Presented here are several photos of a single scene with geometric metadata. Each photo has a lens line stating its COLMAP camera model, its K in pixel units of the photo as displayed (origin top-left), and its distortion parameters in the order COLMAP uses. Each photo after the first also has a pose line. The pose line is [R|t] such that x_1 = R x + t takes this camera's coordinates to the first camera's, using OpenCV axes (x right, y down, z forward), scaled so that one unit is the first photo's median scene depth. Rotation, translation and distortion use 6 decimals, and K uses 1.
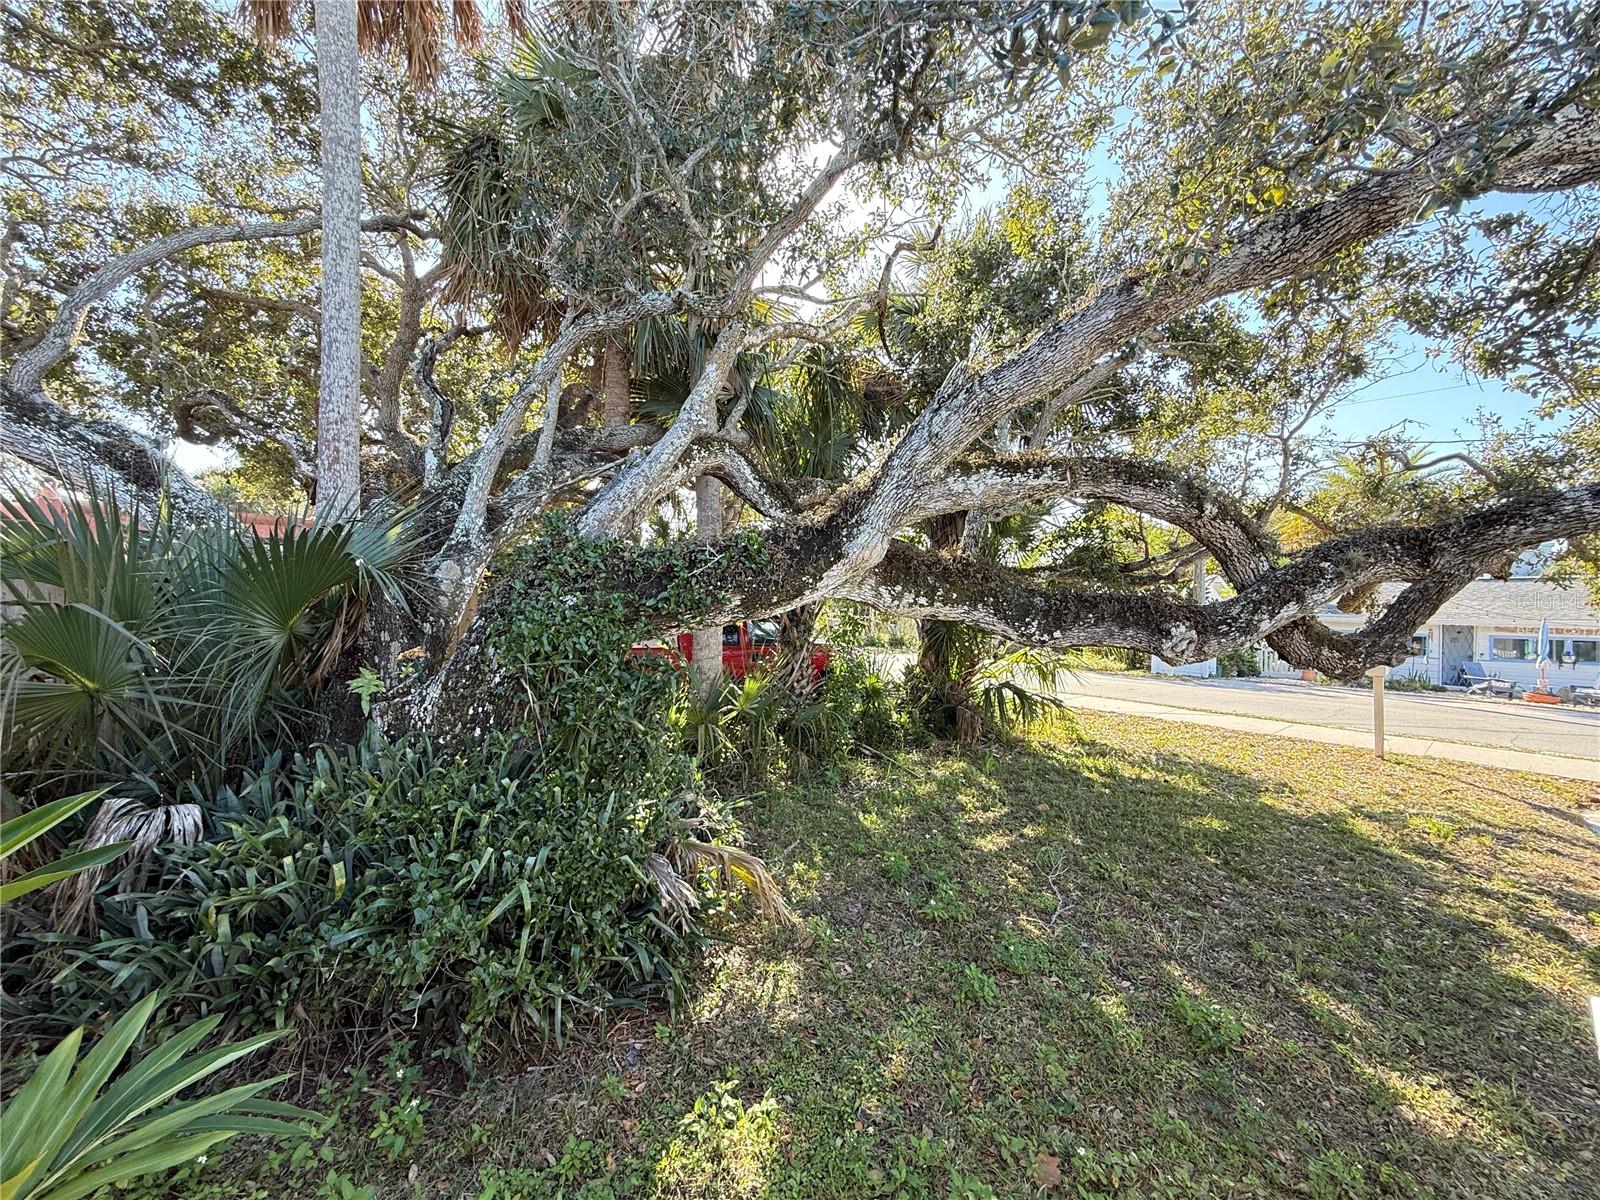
lens RADIAL K [[633.1, 0, 795.1], [0, 633.1, 600.7], [0, 0, 1]] dist [0.000829, -0.000032]
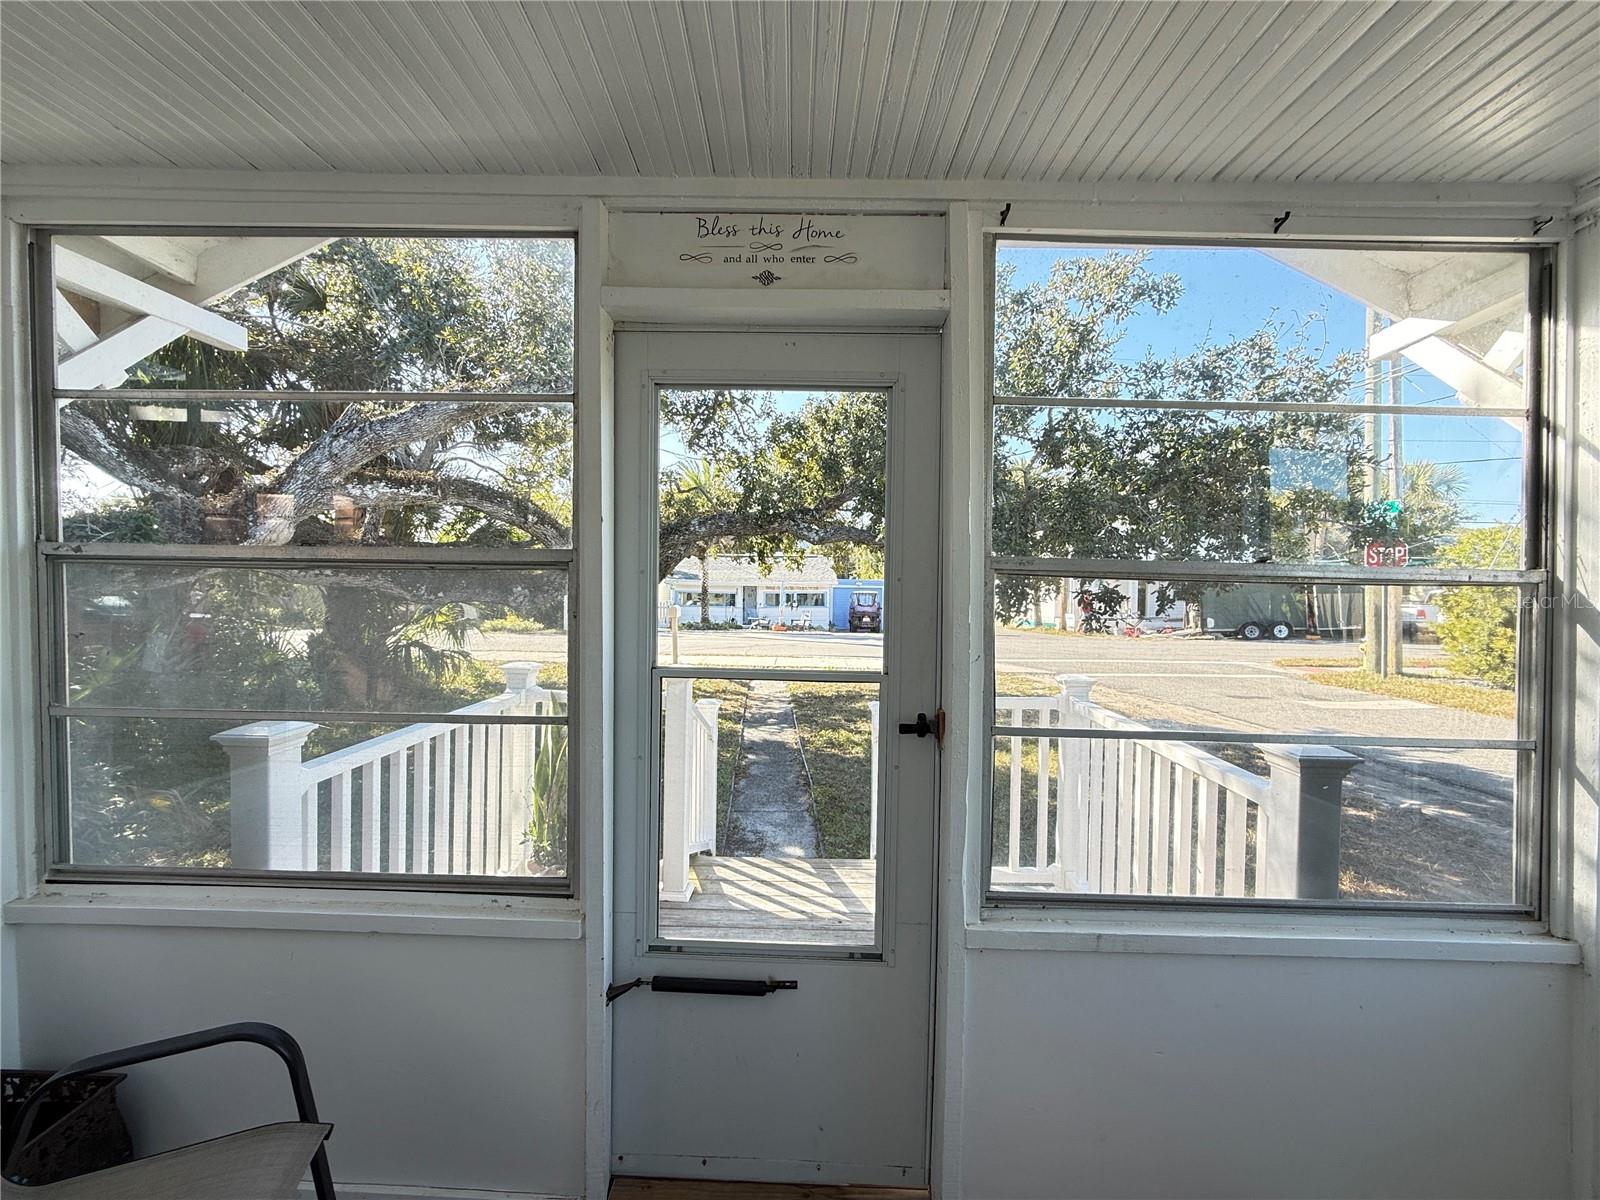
lens RADIAL K [[633.1, 0, 795.1], [0, 633.1, 600.7], [0, 0, 1]] dist [0.000829, -0.000032]
pose [[0.672028, -0.035269, 0.739685, -0.120359], [-0.002125, 0.998769, 0.049553, -0.007819], [-0.740523, -0.034872, 0.671126, -0.595314]]
